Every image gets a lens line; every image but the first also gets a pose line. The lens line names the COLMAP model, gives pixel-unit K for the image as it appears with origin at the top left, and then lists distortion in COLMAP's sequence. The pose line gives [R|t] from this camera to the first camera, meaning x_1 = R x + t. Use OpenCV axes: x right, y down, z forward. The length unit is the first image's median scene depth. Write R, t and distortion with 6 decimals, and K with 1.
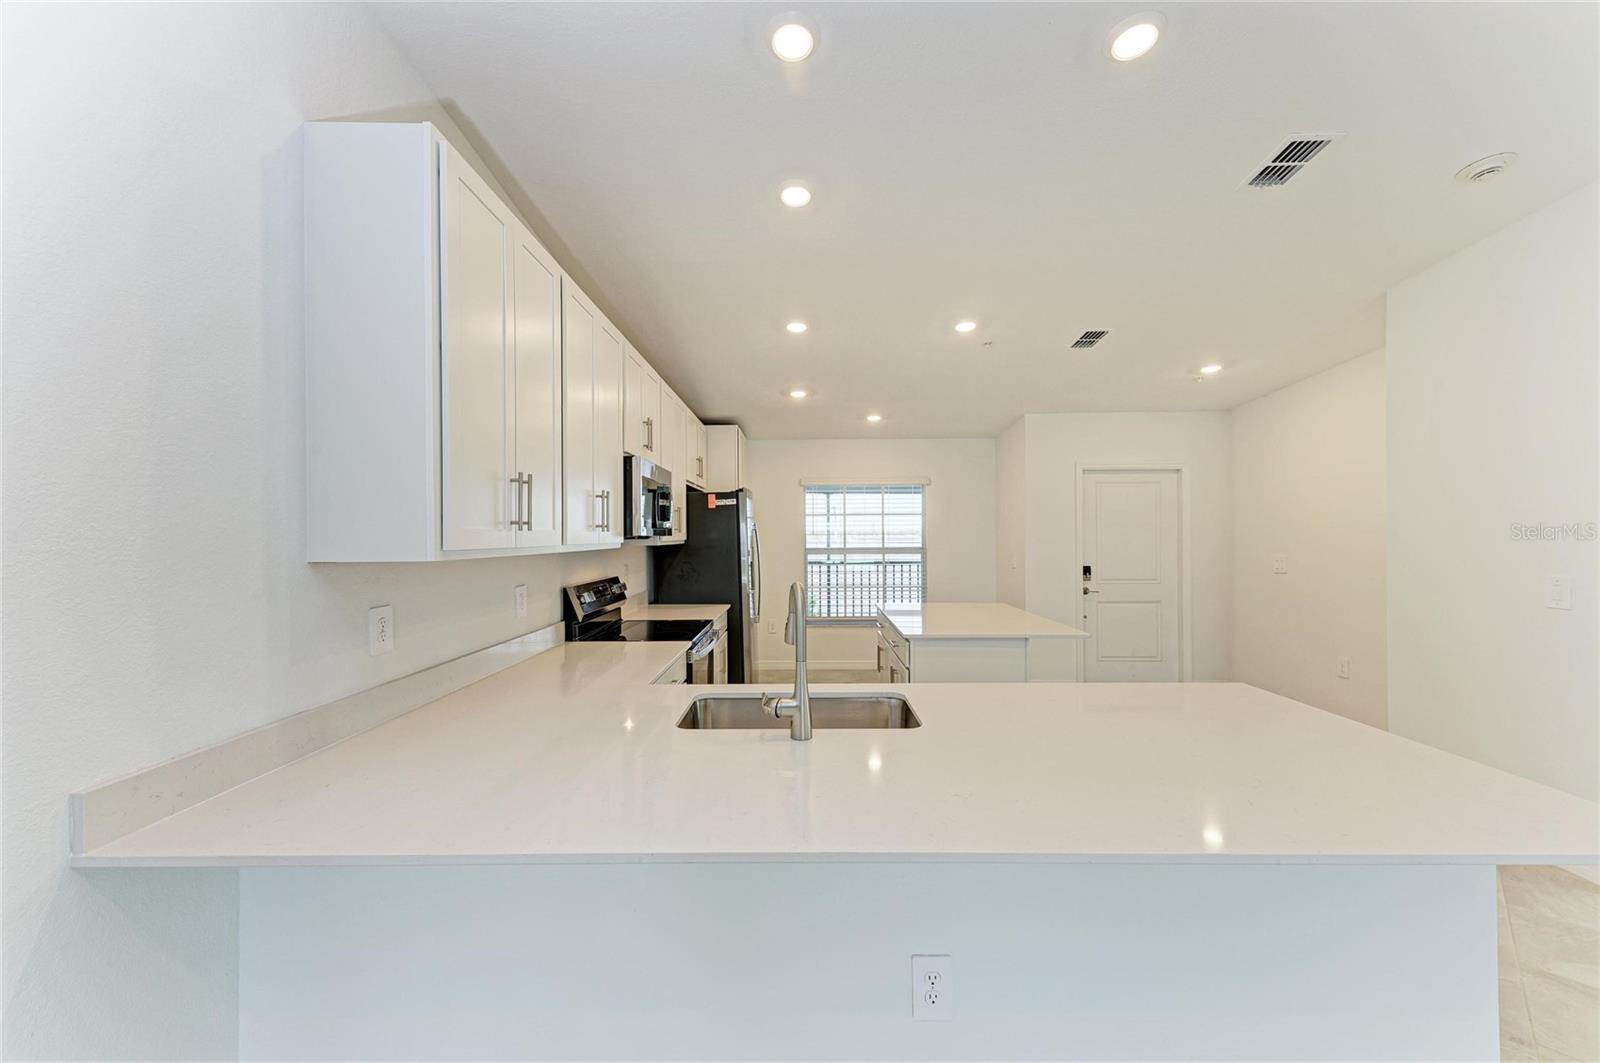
lens RADIAL K [[618.6, 0, 804.3], [0, 618.6, 533.6], [0, 0, 1]] dist [0.019841, -0.004342]
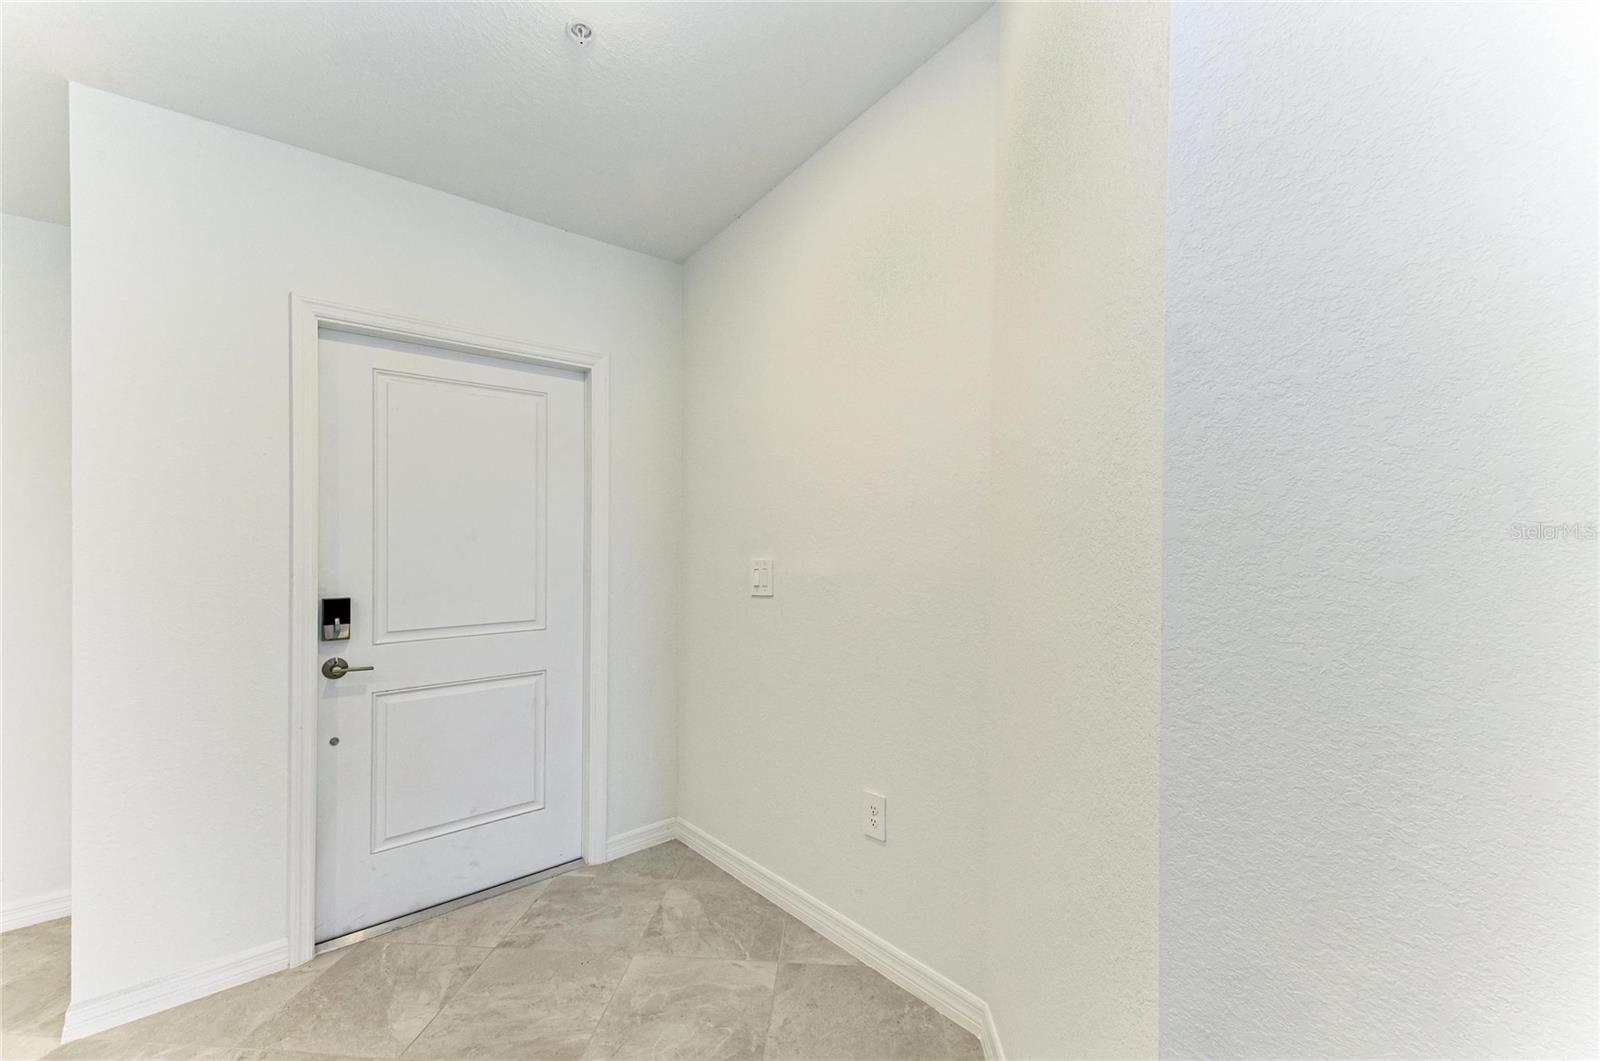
lens RADIAL K [[680.7, 0, 789.3], [0, 680.7, 525.4], [0, 0, 1]] dist [0.045594, 0.000469]
pose [[0.766261, 0.009832, 0.642454, 0.404909], [-0.002534, 0.999921, -0.012279, 0.014918], [-0.642524, 0.007781, 0.766226, 0.537287]]
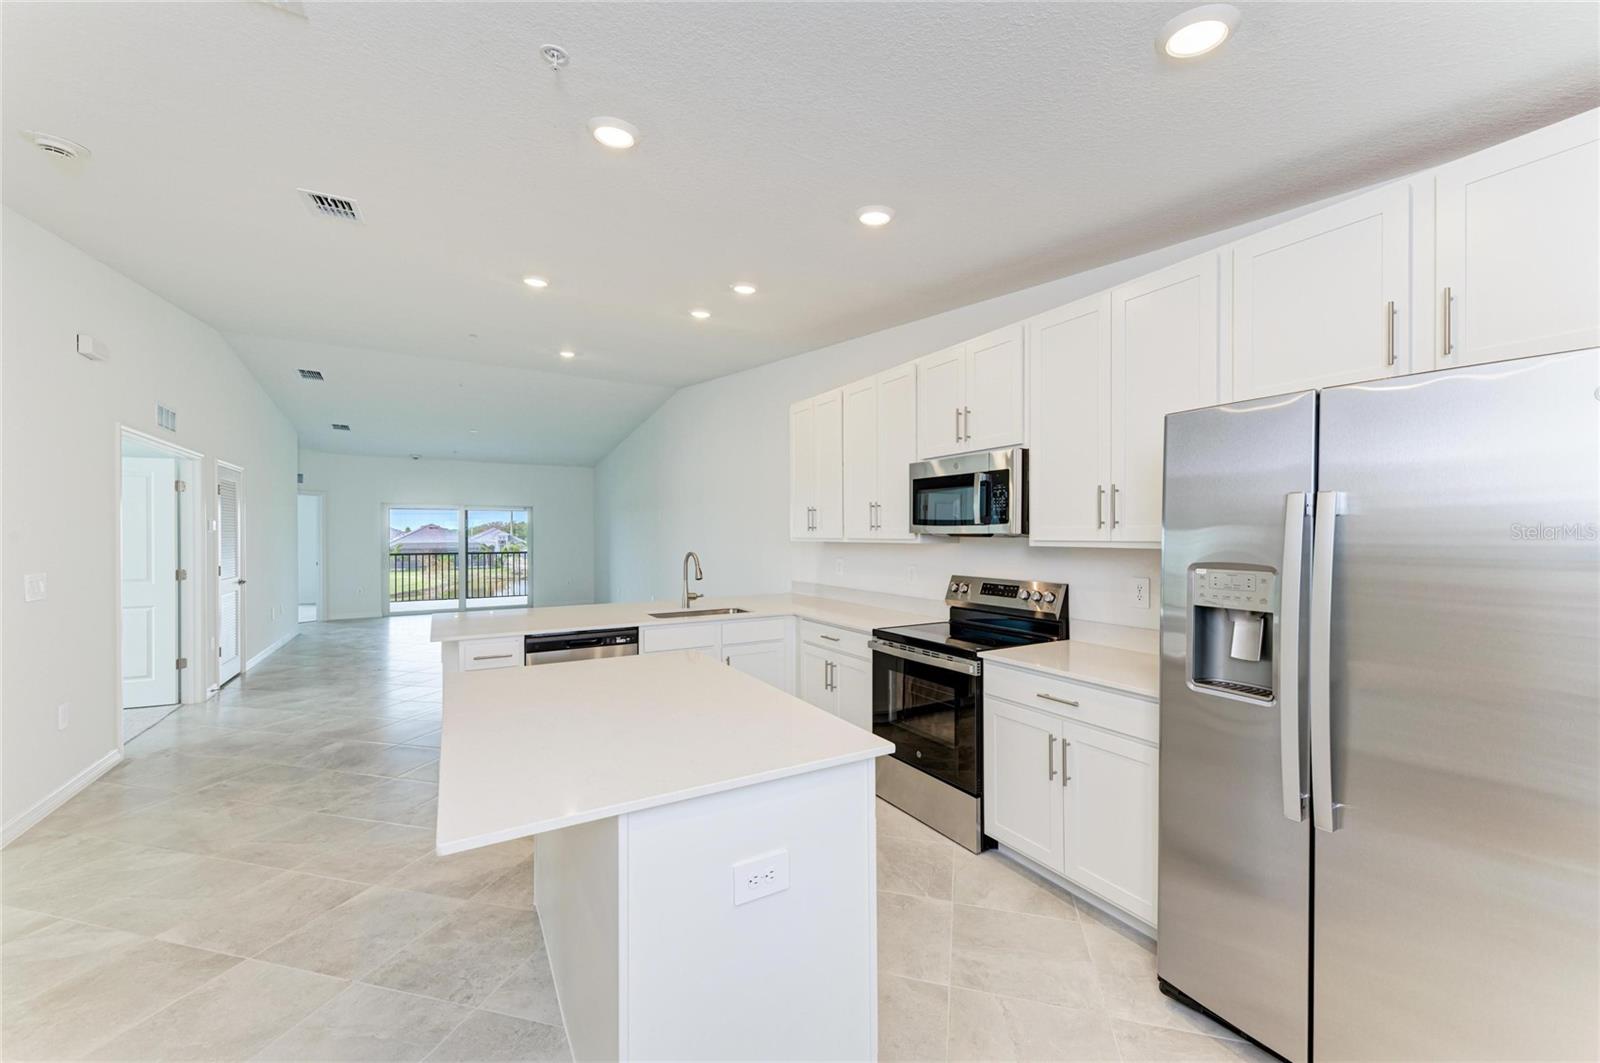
lens RADIAL K [[618.6, 0, 798.6], [0, 618.6, 536.5], [0, 0, 1]] dist [0.019841, -0.004342]
pose [[-0.864701, 0.007457, -0.502232, 0.265572], [0.005491, 0.999970, 0.005393, 0.001057], [0.502257, 0.001906, -0.864716, 1.024877]]
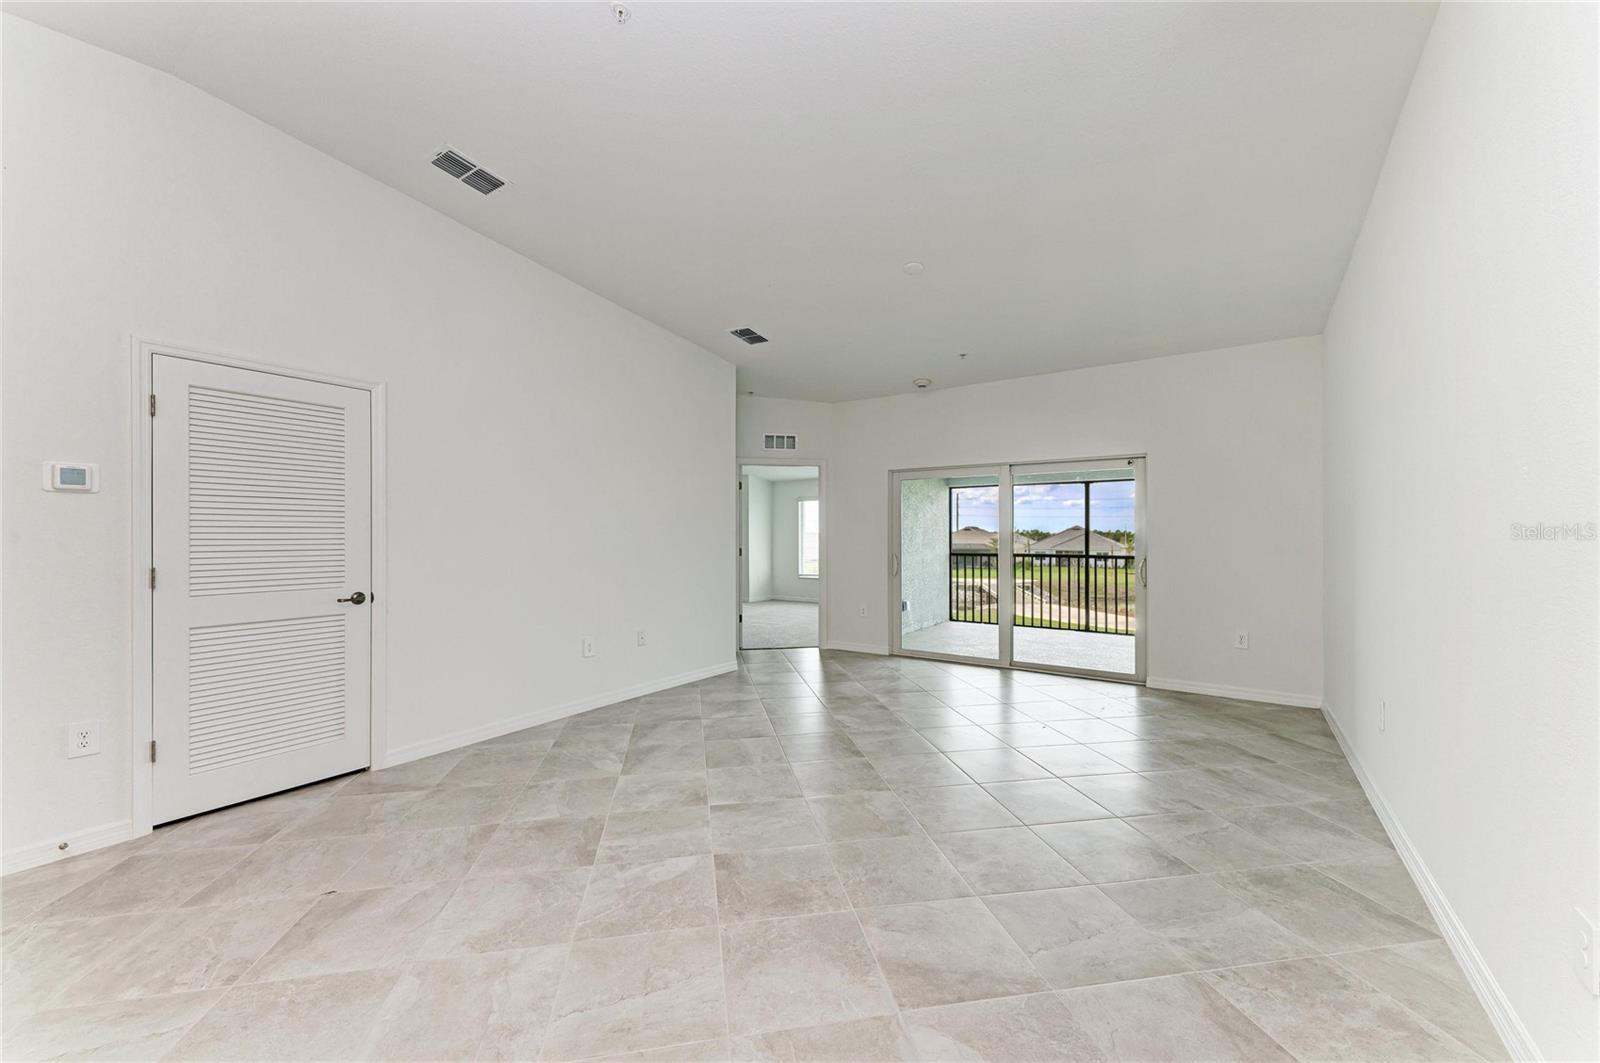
lens RADIAL K [[618.6, 0, 798.7], [0, 618.6, 536.1], [0, 0, 1]] dist [0.019841, -0.004342]
pose [[-0.823691, 0.002886, 0.567032, -0.111247], [0.002377, 0.999996, -0.001637, 0.026836], [-0.567034, 0.000000, -0.823694, -0.212906]]
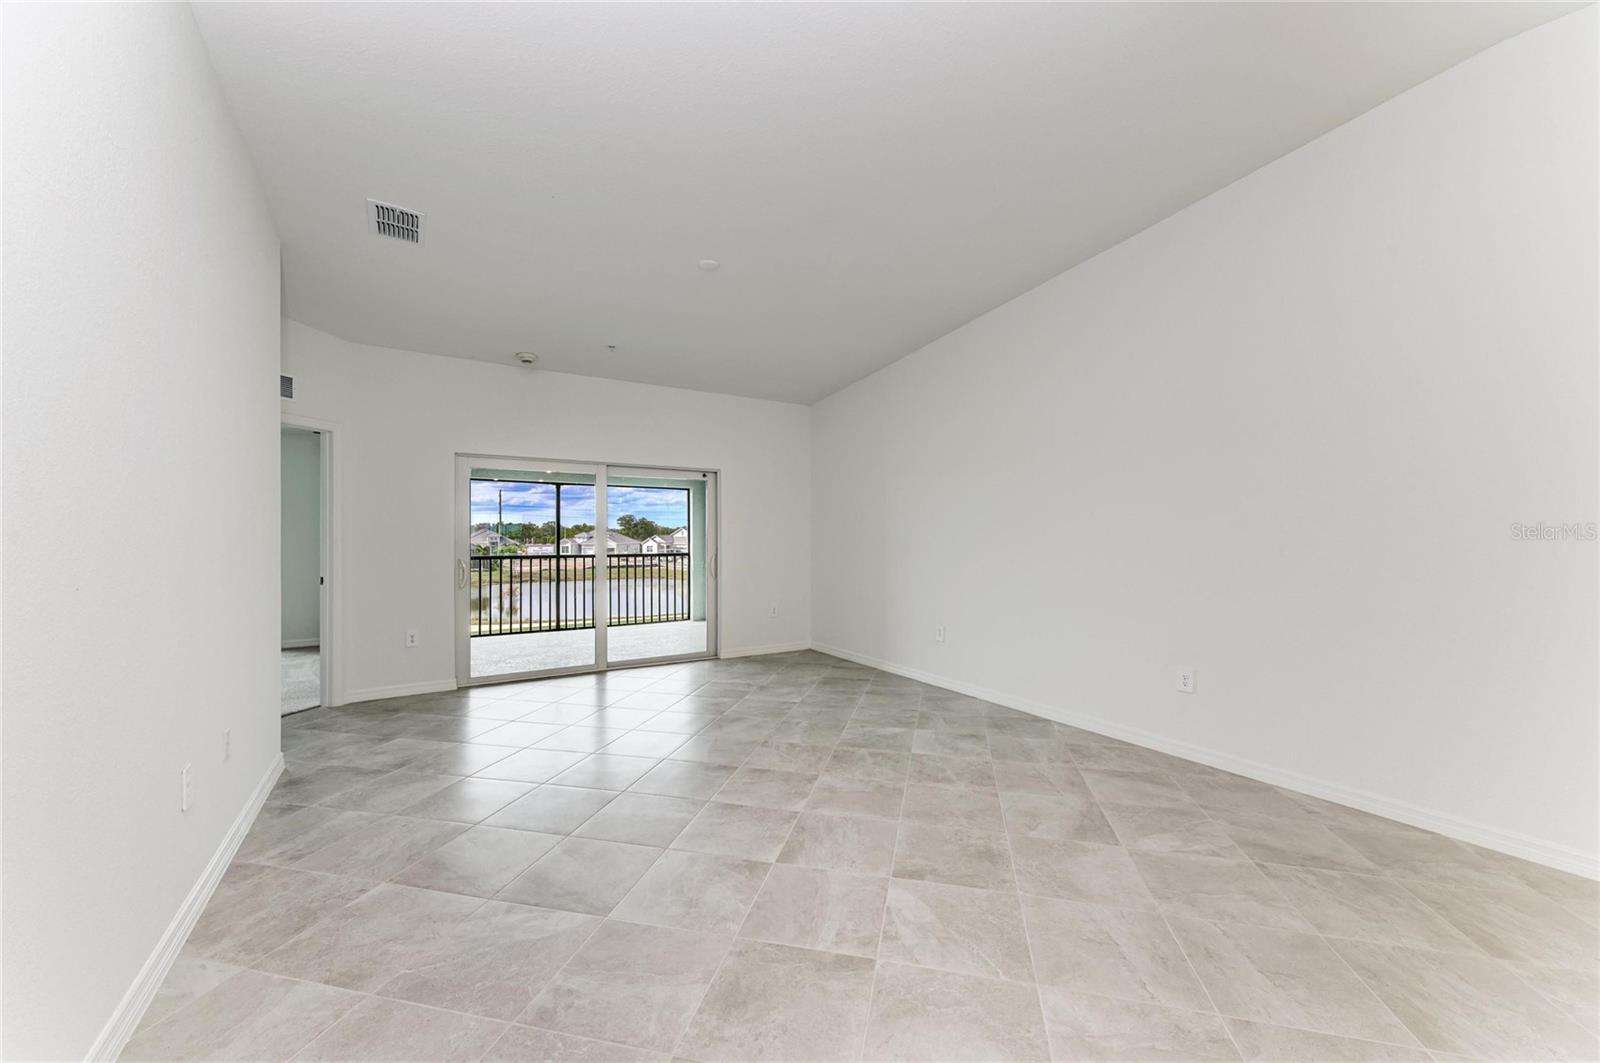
lens RADIAL K [[618.6, 0, 806.7], [0, 618.6, 531.9], [0, 0, 1]] dist [0.019841, -0.004342]
pose [[-0.847915, 0.001475, -0.530130, 0.457379], [0.004514, 0.999980, -0.004438, 0.024027], [0.530112, -0.006156, -0.847905, -0.219795]]
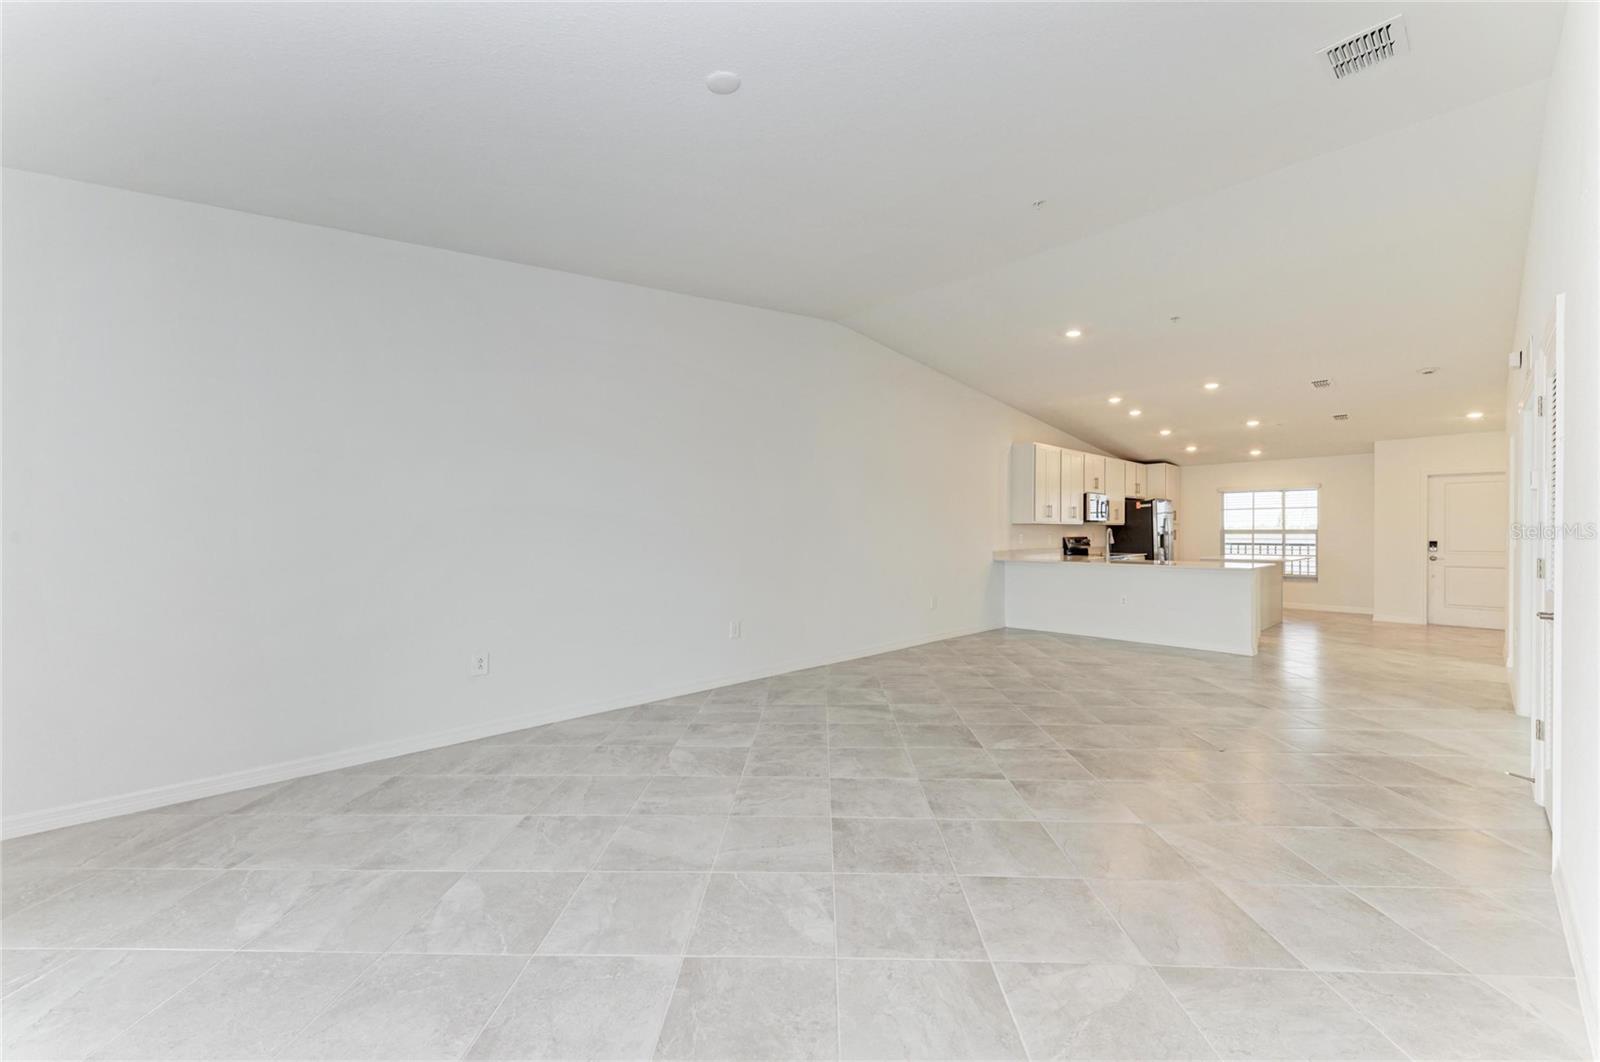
lens RADIAL K [[618.6, 0, 798.7], [0, 618.6, 541.2], [0, 0, 1]] dist [0.019841, -0.004342]
pose [[0.681565, 0.014141, -0.731621, 0.528677], [0.000461, 0.999805, 0.019754, 0.024156], [0.731757, -0.013801, 0.681426, -1.121428]]
